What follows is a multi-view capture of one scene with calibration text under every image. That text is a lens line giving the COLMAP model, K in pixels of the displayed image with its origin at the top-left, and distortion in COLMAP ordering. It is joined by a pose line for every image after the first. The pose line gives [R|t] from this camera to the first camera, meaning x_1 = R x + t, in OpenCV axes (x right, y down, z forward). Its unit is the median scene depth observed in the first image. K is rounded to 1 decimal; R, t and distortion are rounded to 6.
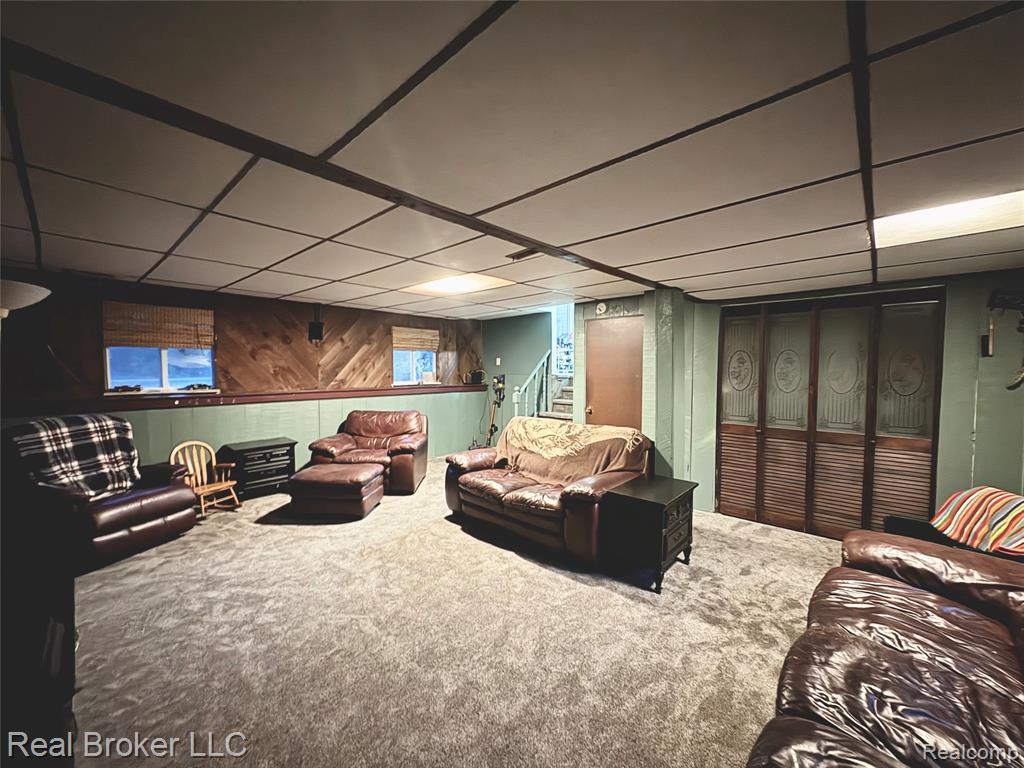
lens RADIAL K [[405.9, 0, 513.9], [0, 405.9, 384.7], [0, 0, 1]] dist [0.000427, 0.000069]
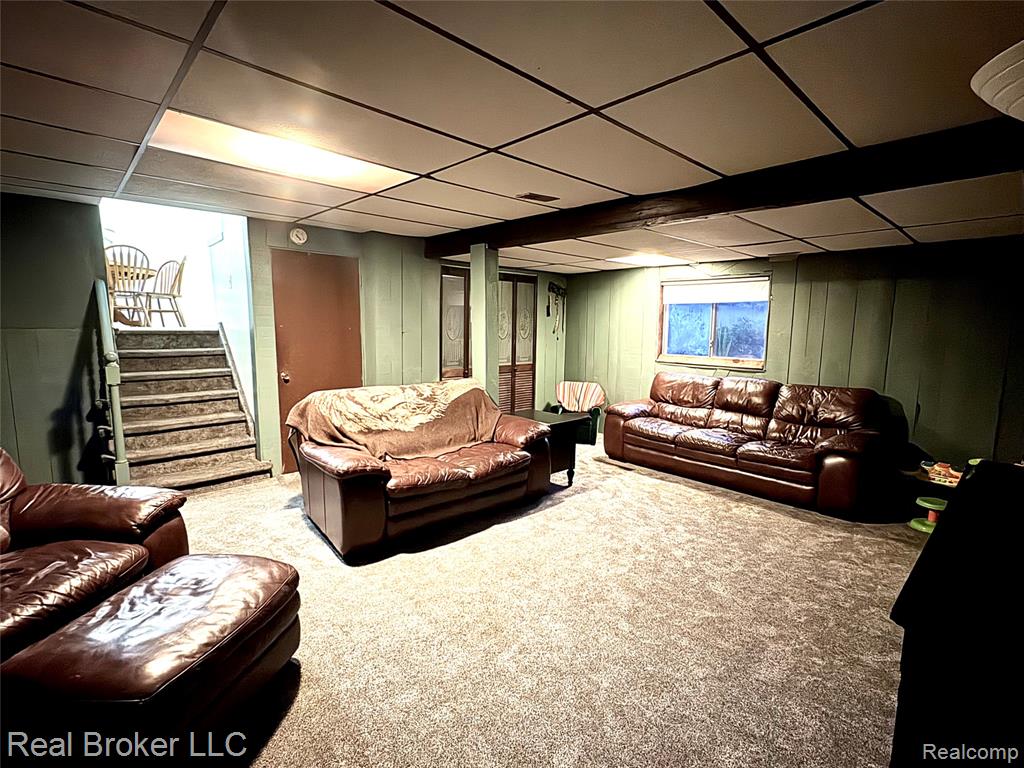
lens RADIAL K [[485.9, 0, 508.9], [0, 485.9, 384.2], [0, 0, 1]] dist [0.000147, -0.000003]
pose [[0.079871, -0.121149, 0.989416, -0.938089], [0.027623, 0.992475, 0.119294, -0.023527], [-0.996422, 0.017803, 0.082616, 0.798757]]
